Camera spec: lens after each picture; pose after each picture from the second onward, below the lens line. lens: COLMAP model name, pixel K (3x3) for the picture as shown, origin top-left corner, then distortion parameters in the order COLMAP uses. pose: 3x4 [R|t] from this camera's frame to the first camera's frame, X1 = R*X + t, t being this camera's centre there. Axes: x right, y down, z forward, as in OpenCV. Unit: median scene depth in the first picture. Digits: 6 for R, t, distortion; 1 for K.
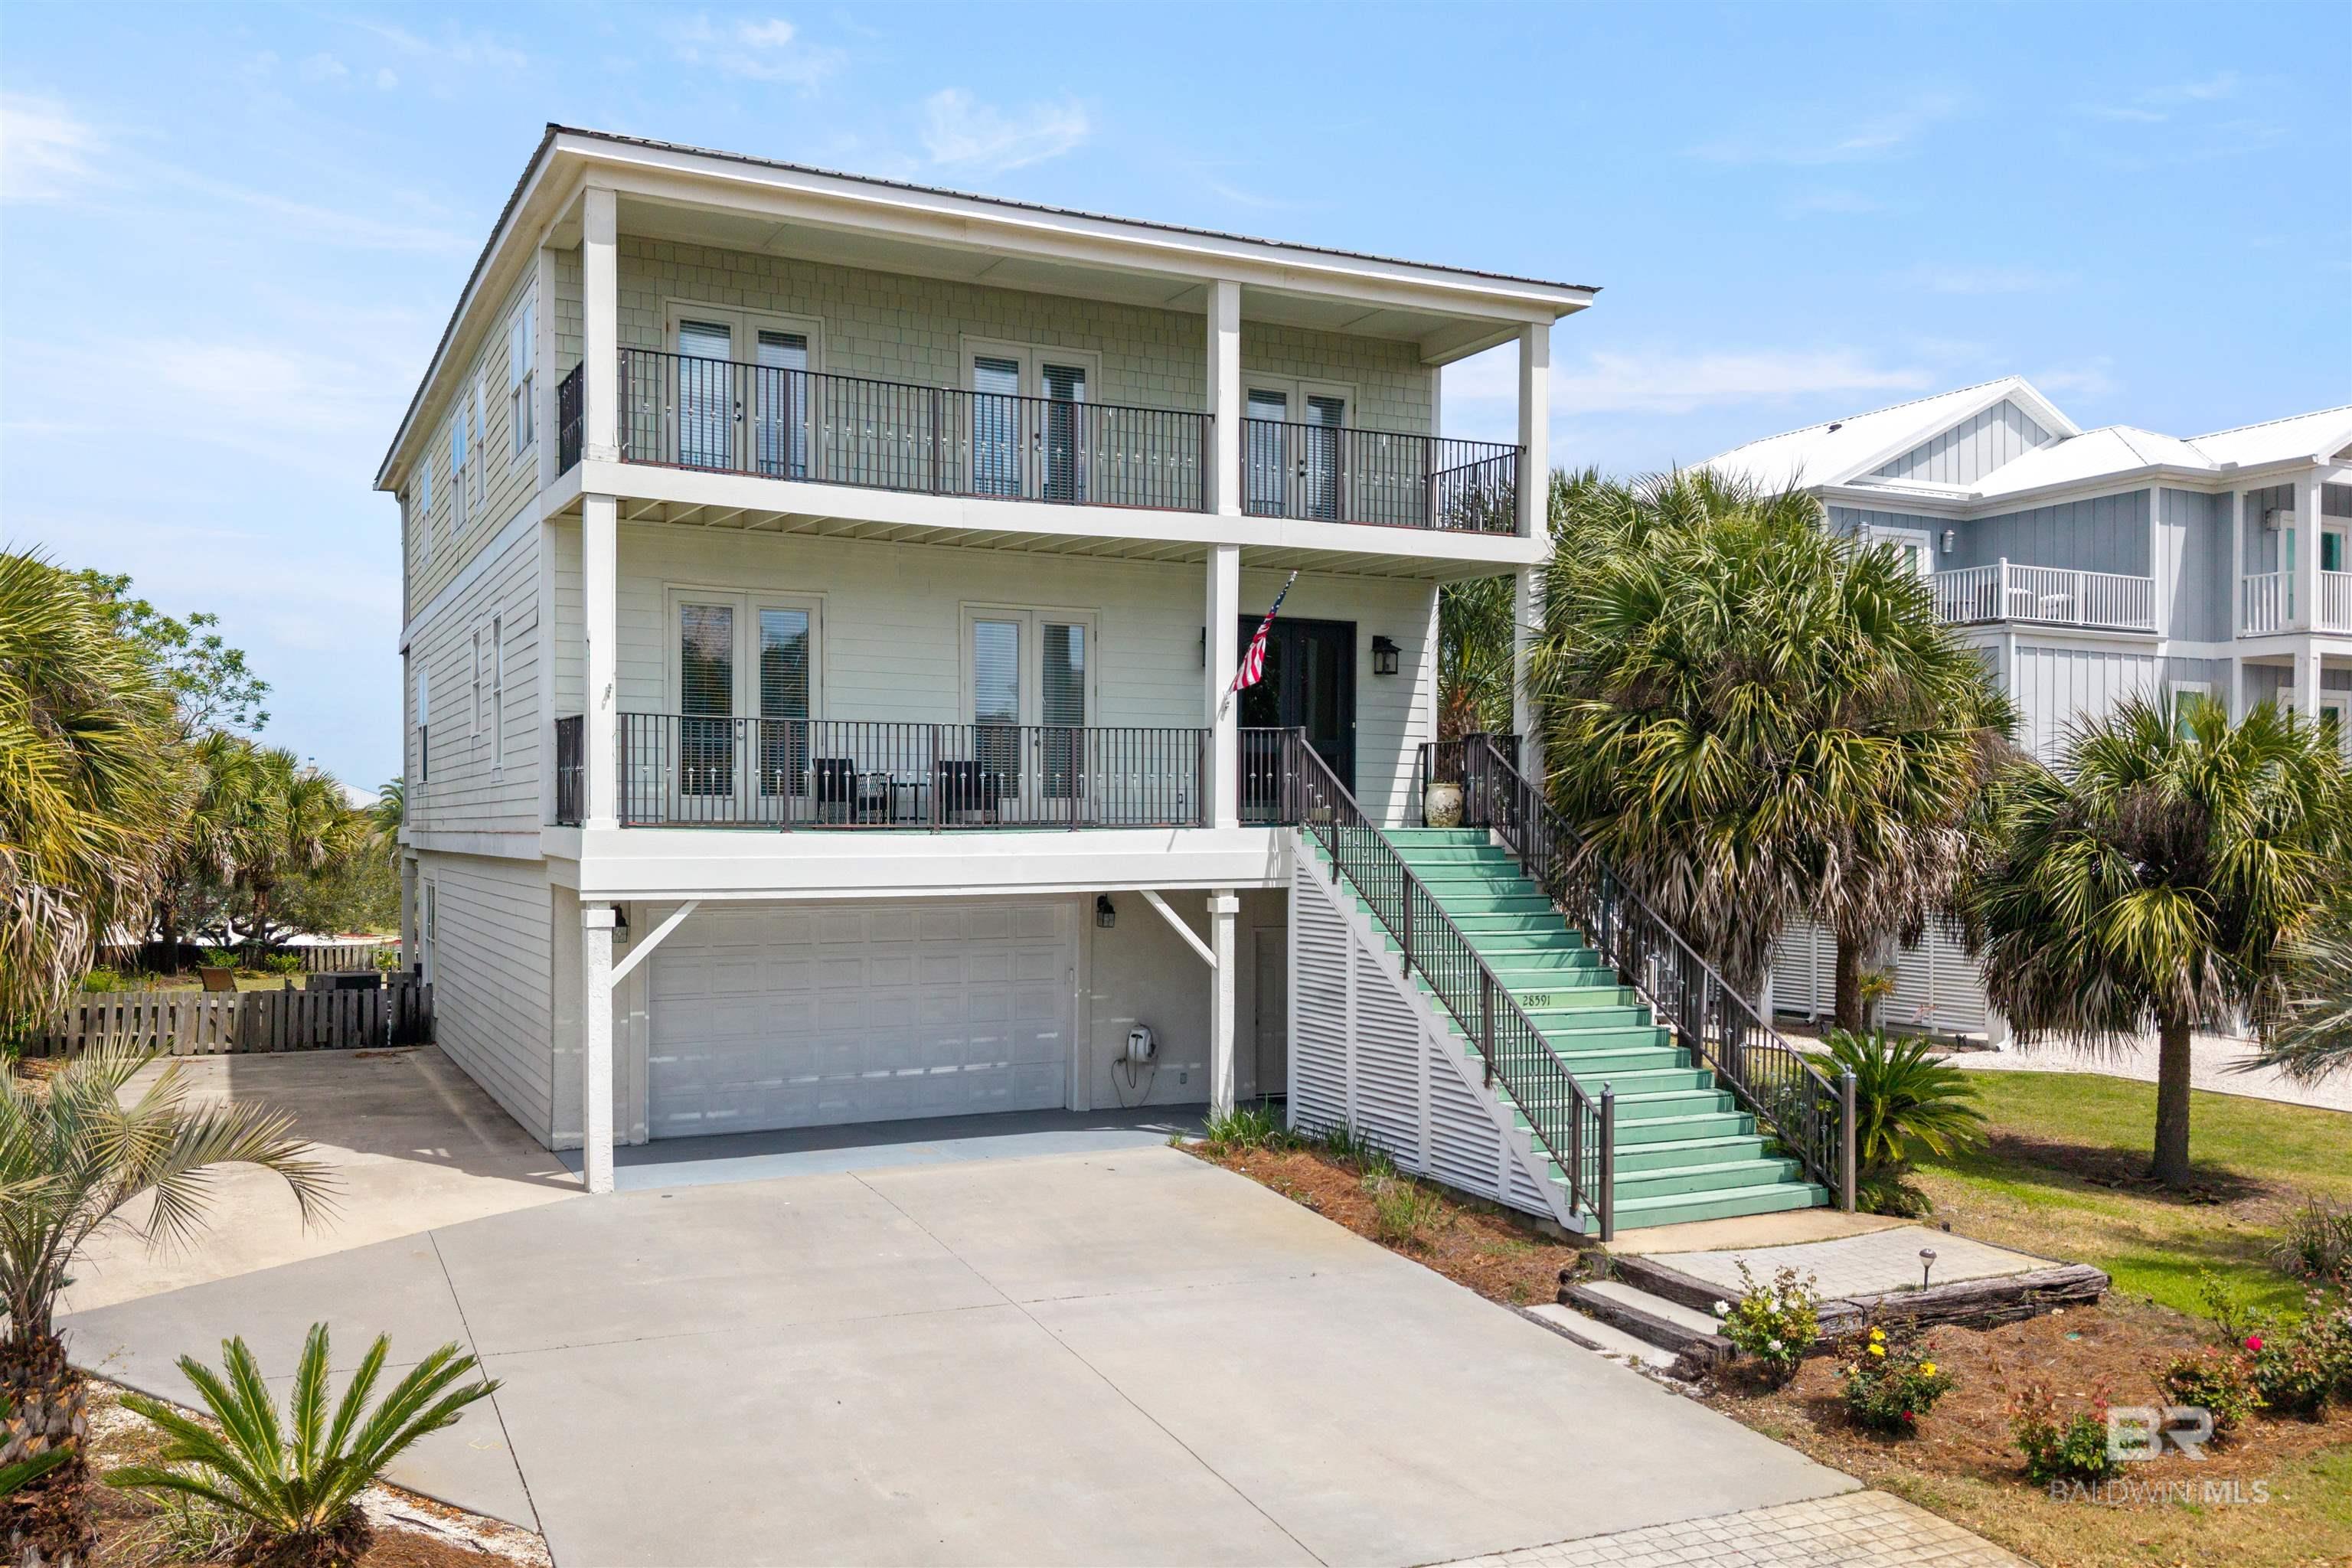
lens RADIAL K [[1919.6, 0, 1176.0], [0, 1919.6, 784.0], [0, 0, 1]] dist [-0.002553, 0.000774]
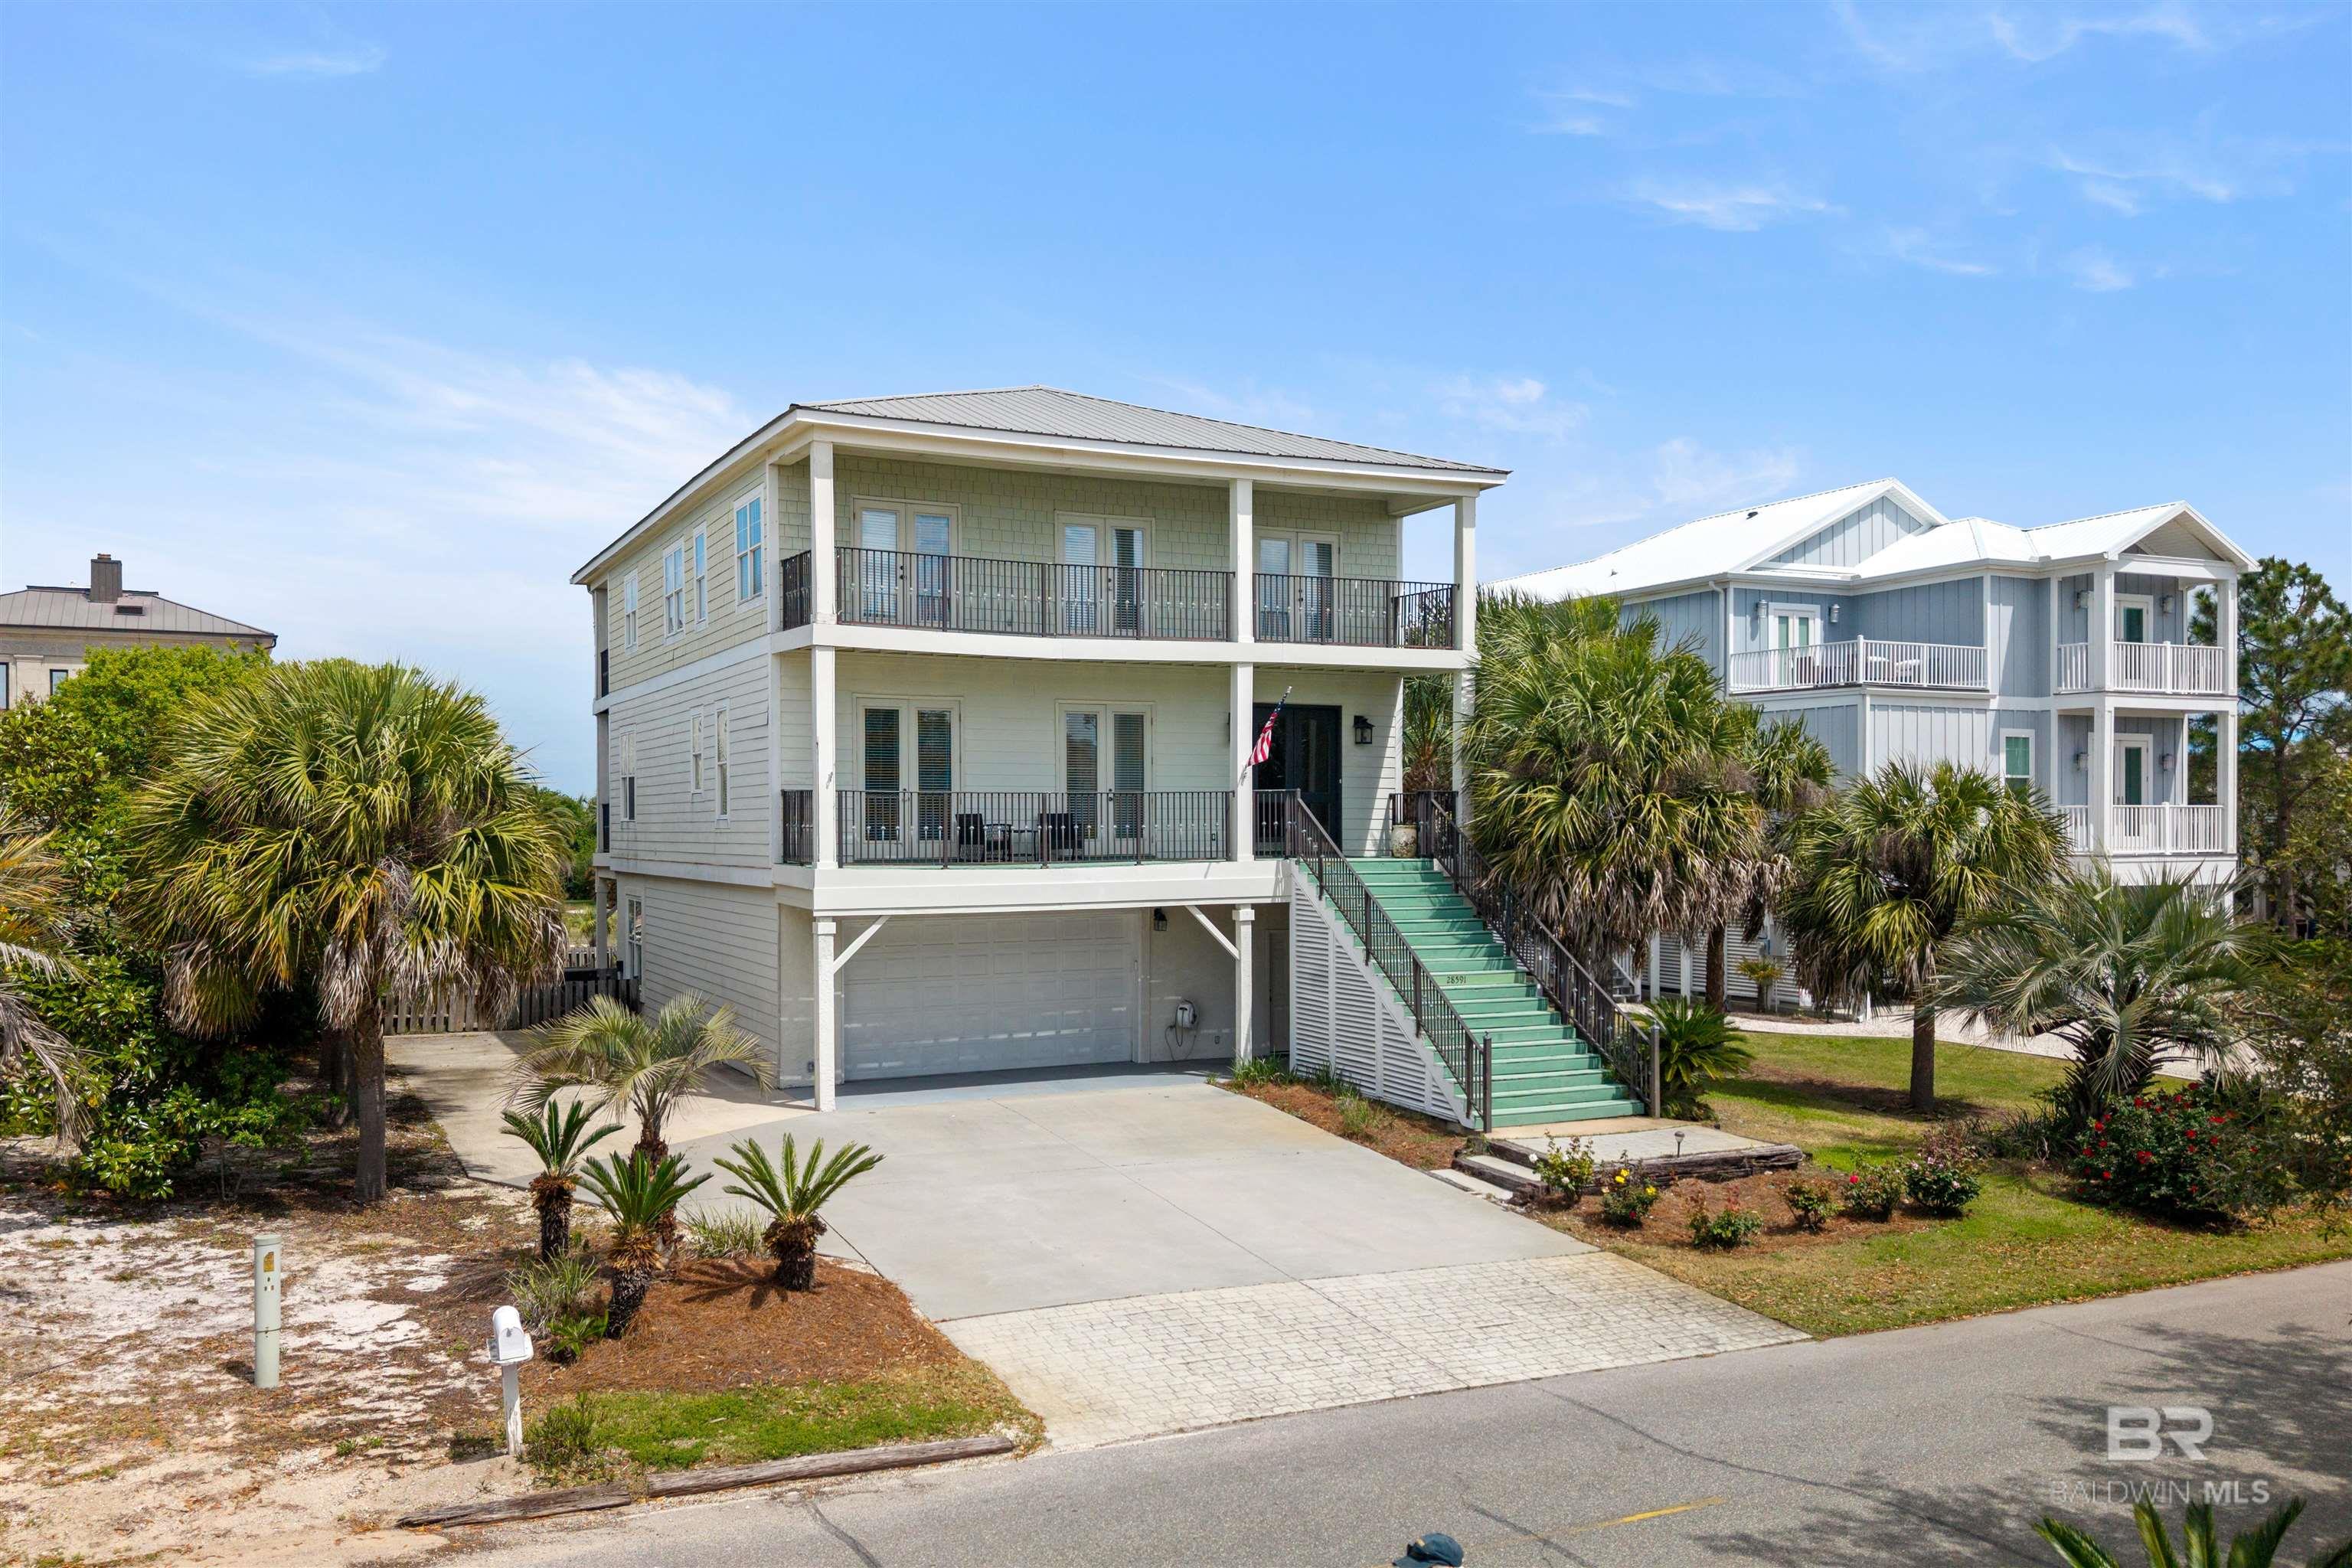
lens RADIAL K [[1909.6, 0, 1204.7], [0, 1909.6, 777.1], [0, 0, 1]] dist [0.010894, 0.004131]
pose [[0.999957, -0.006523, -0.006574, 0.005914], [0.006510, 0.999977, -0.002089, -0.037366], [0.006587, 0.002046, 0.999976, -0.427161]]
